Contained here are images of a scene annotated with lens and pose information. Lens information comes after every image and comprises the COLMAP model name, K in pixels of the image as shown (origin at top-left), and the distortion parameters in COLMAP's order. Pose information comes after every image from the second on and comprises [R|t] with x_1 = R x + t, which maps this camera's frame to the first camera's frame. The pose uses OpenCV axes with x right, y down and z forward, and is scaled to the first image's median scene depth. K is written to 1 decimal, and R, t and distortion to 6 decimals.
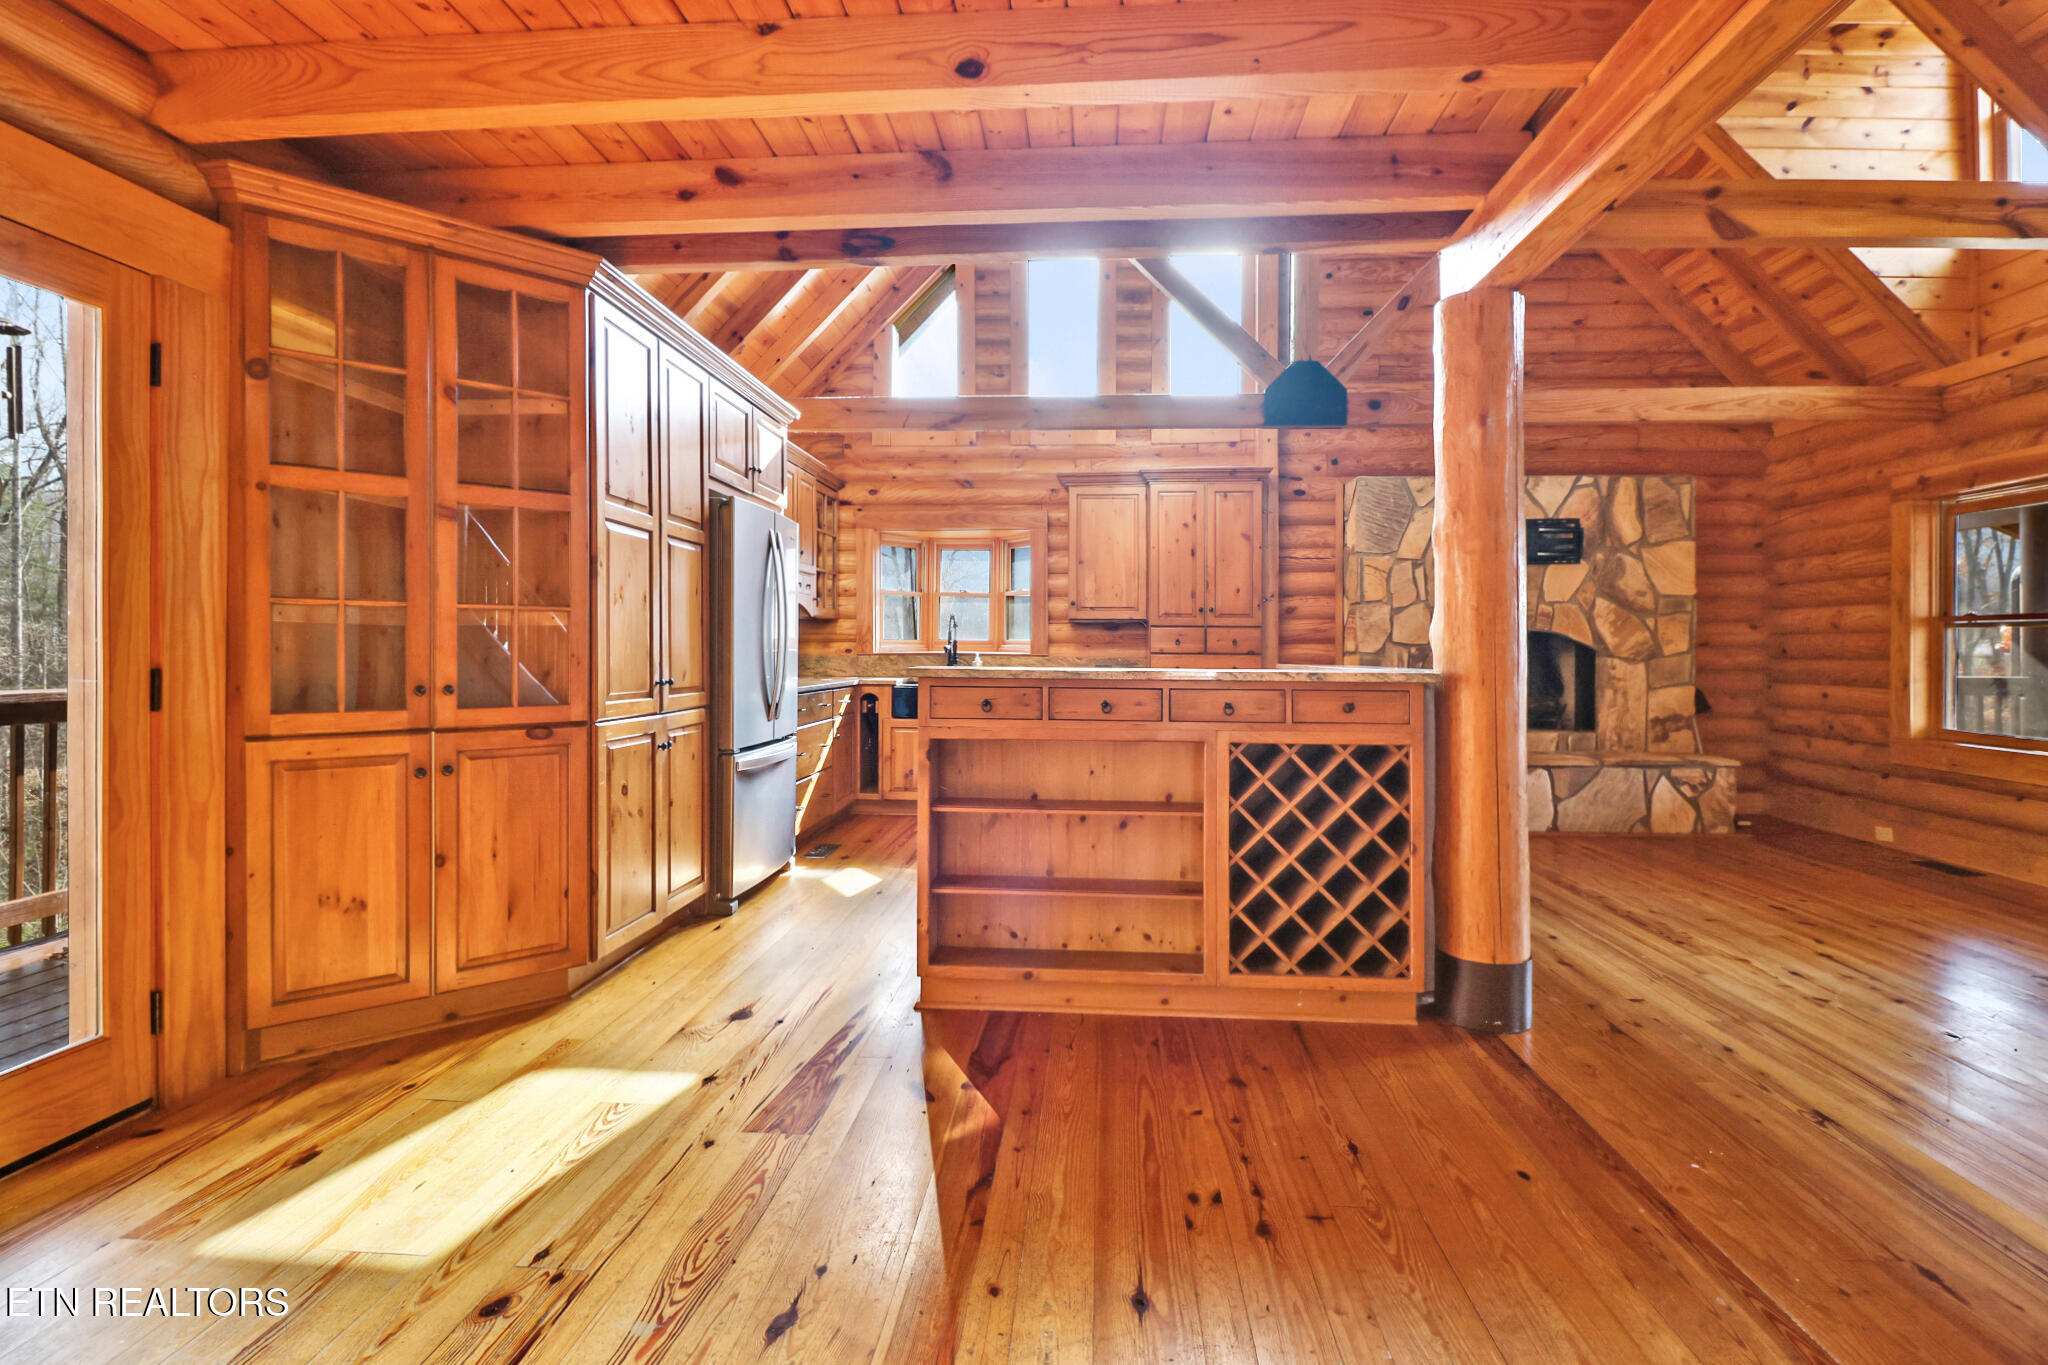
lens RADIAL K [[948.8, 0, 1039.2], [0, 948.8, 647.0], [0, 0, 1]] dist [-0.002187, -0.010653]
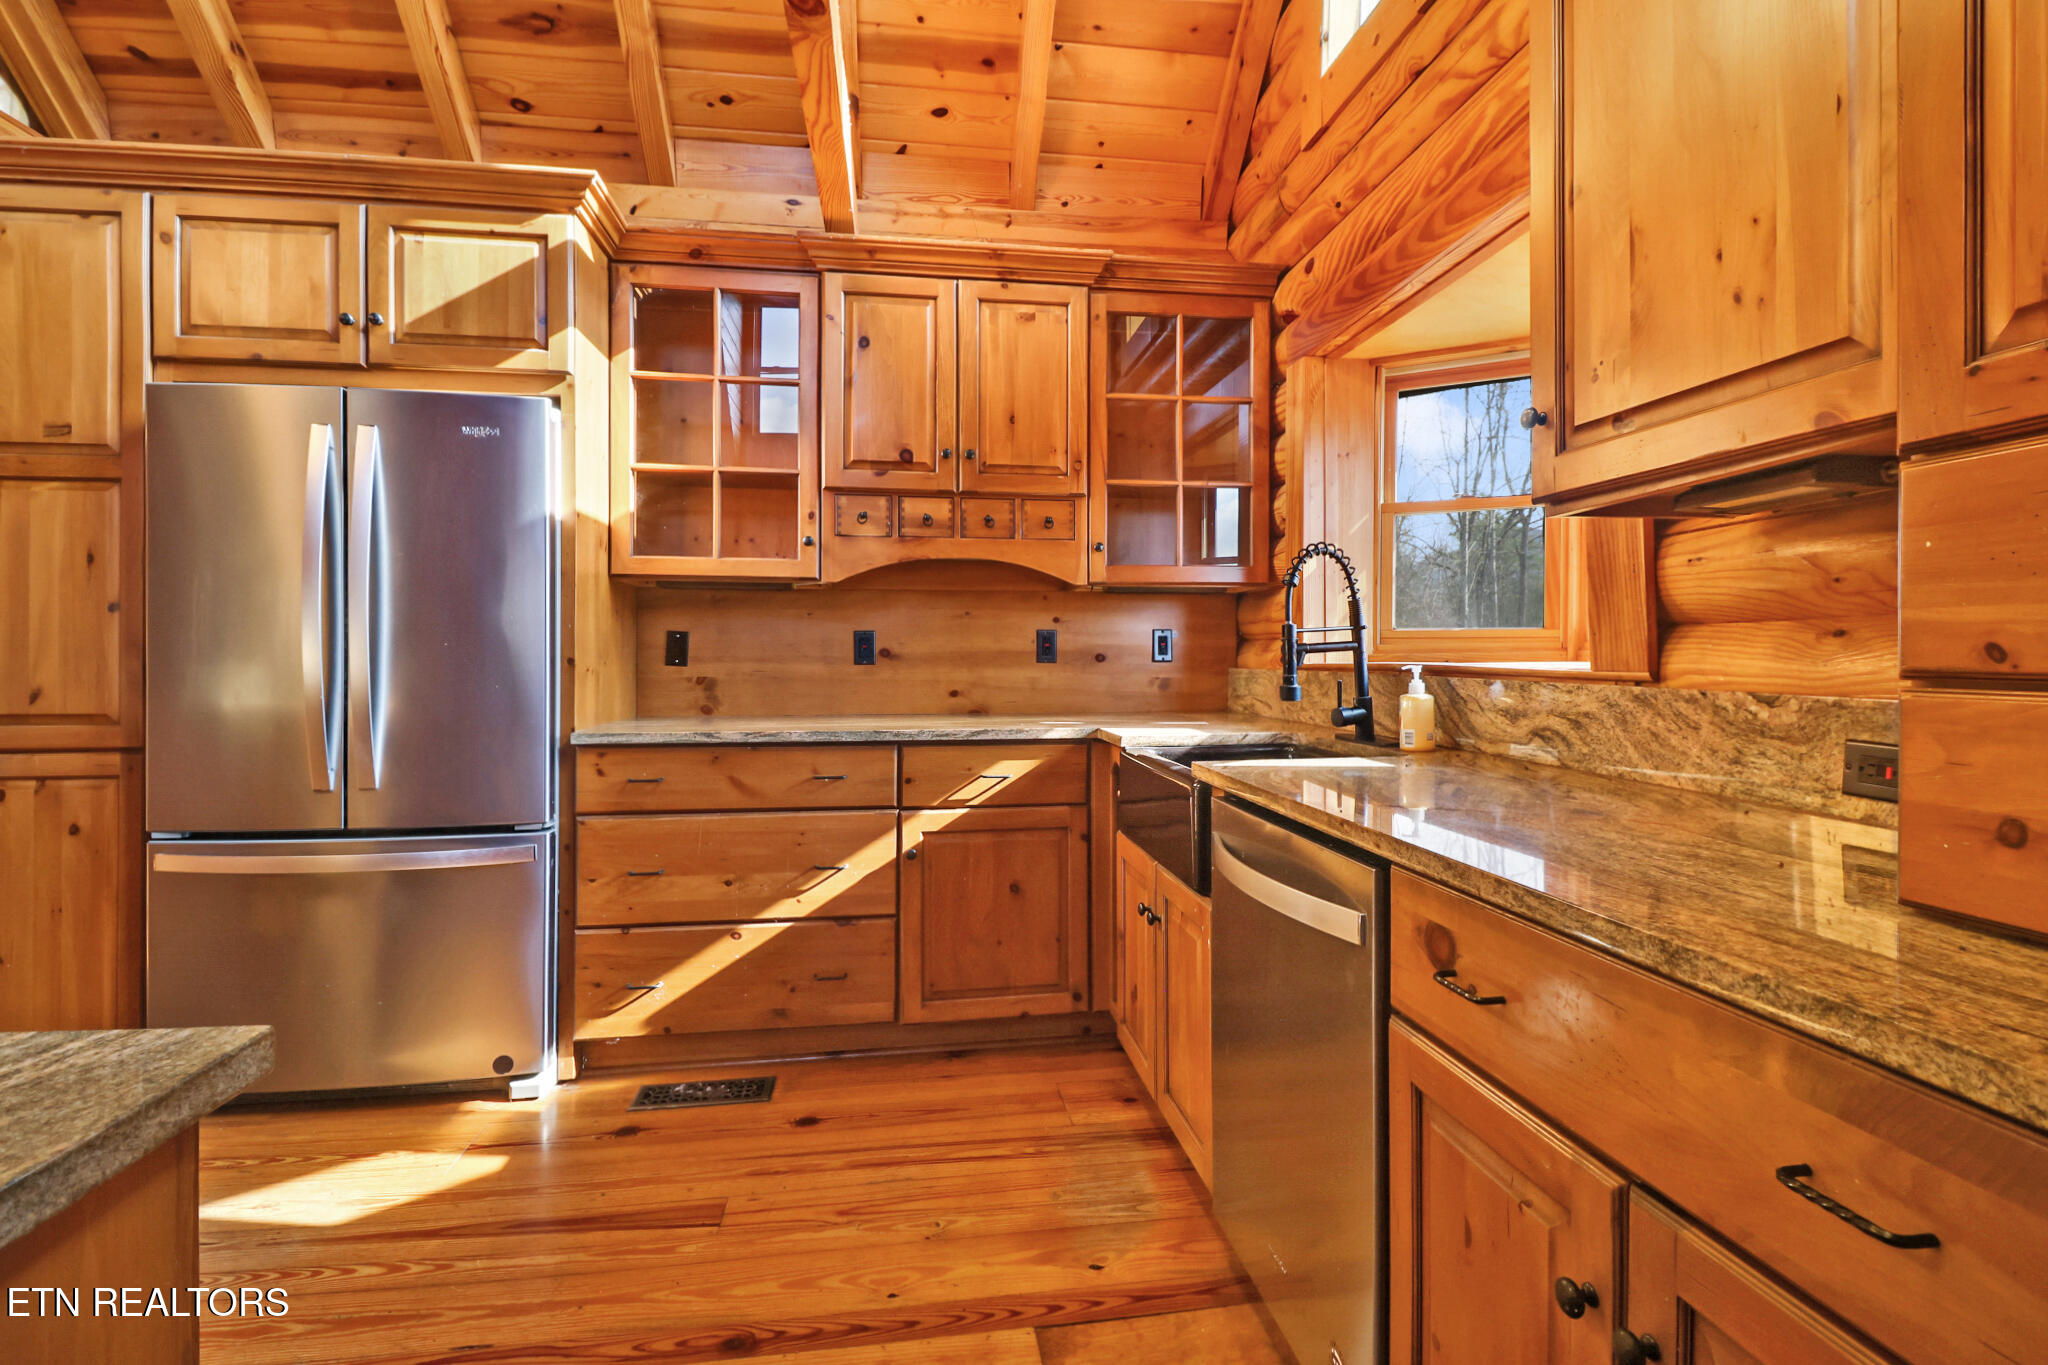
lens RADIAL K [[948.8, 0, 1039.4], [0, 948.8, 643.9], [0, 0, 1]] dist [-0.002187, -0.010653]
pose [[0.216738, -0.015160, -0.976112, 0.239405], [0.003081, 0.999885, -0.014845, 0.003939], [0.976225, 0.000210, 0.216760, 0.992724]]
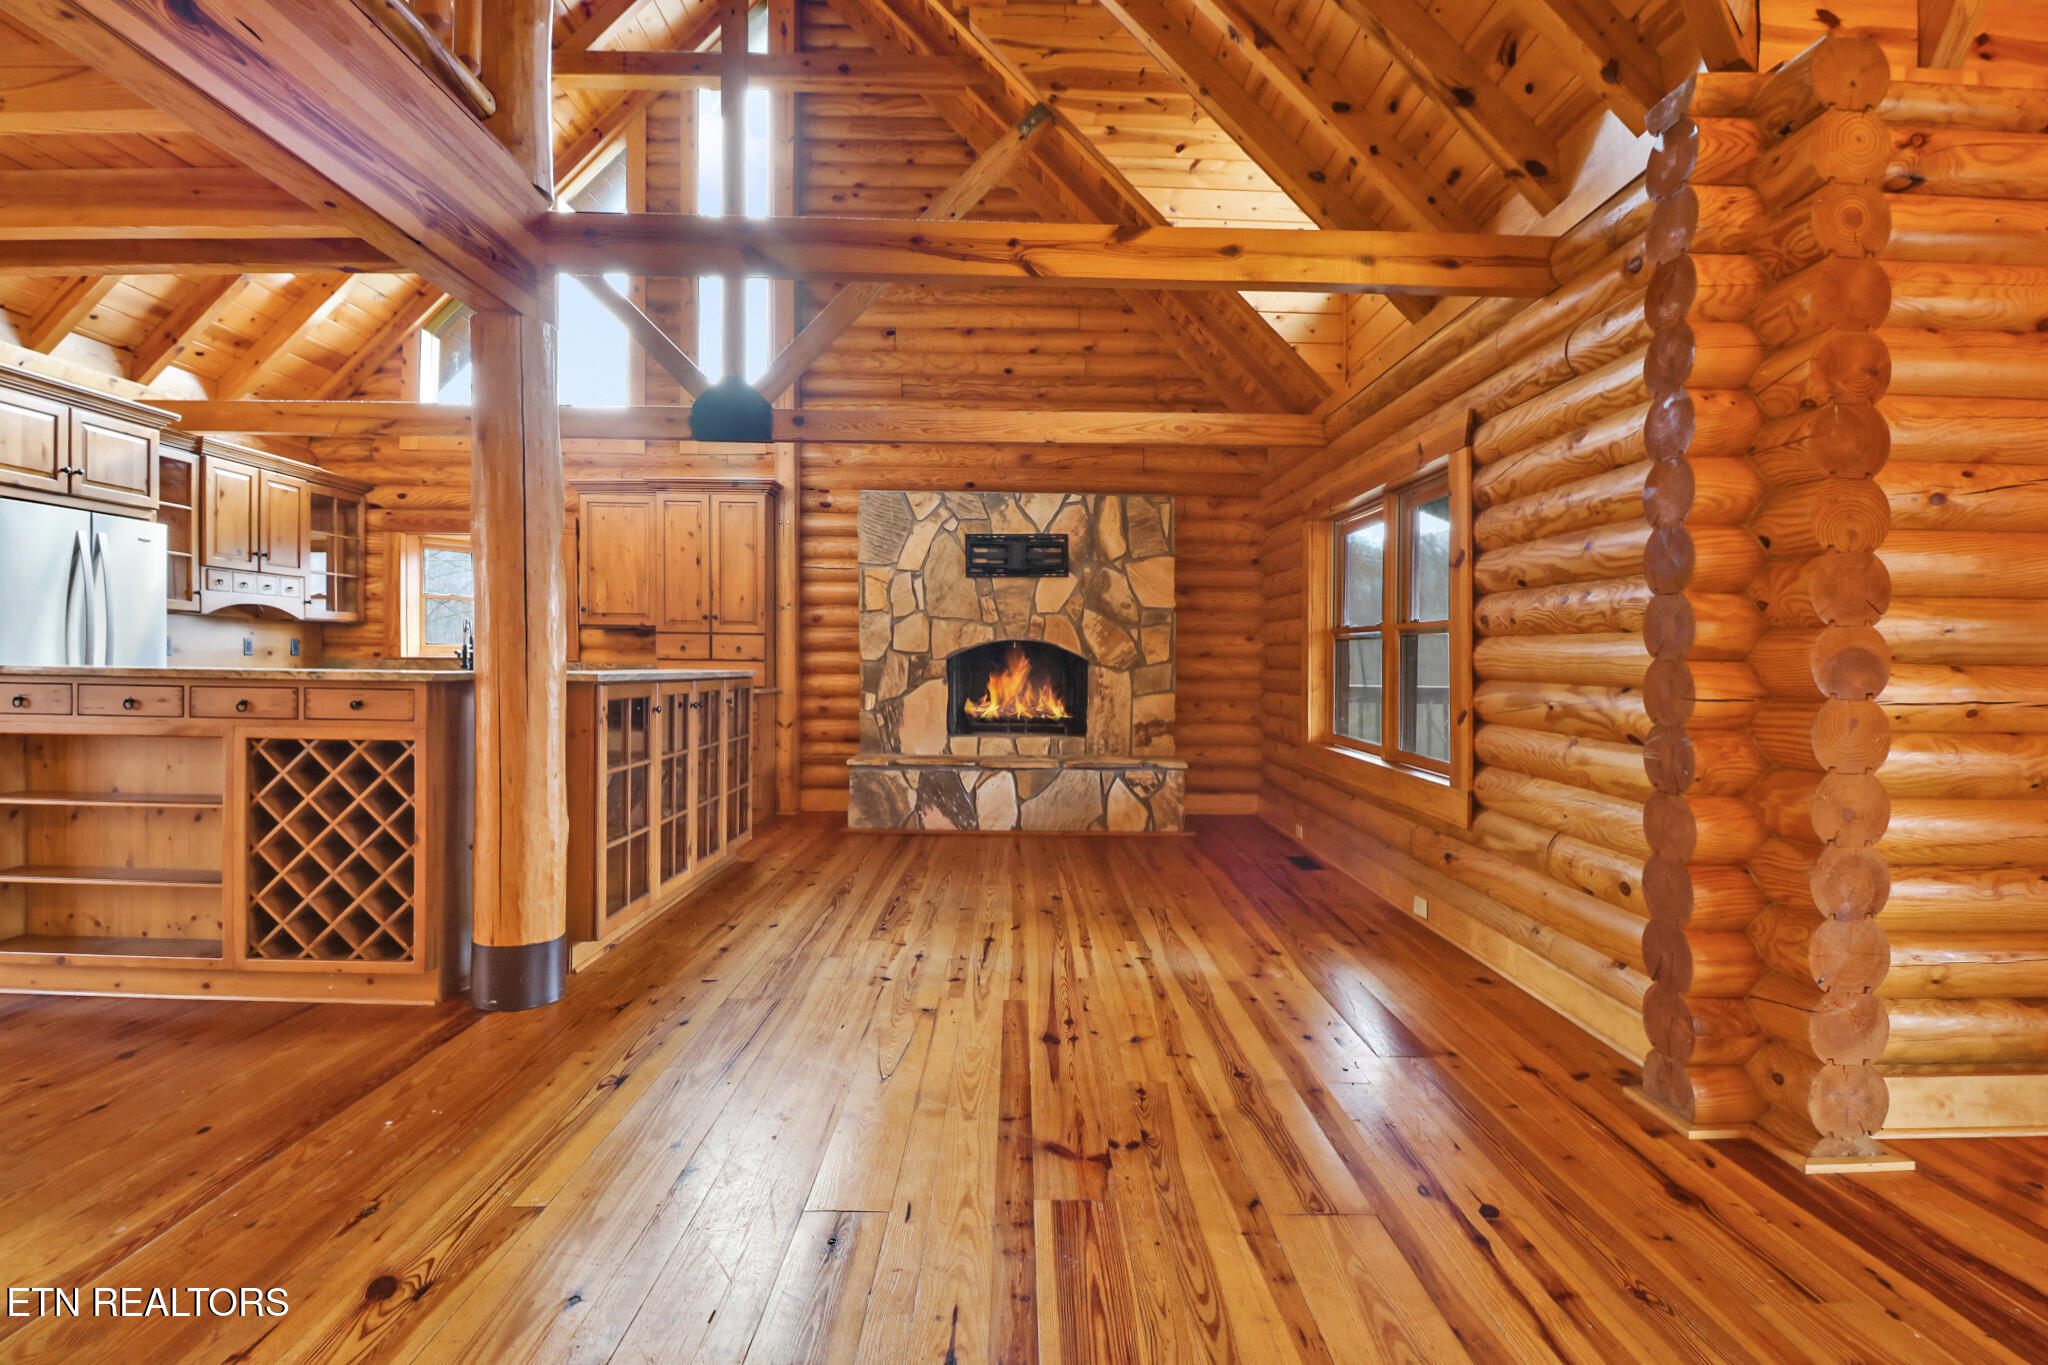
lens RADIAL K [[948.8, 0, 1024.1], [0, 948.8, 655.1], [0, 0, 1]] dist [-0.002187, -0.010653]
pose [[0.997108, 0.007645, 0.075608, 0.495176], [-0.007397, 0.999966, -0.003548, 0.003444], [-0.075633, 0.002978, 0.997131, -0.052764]]
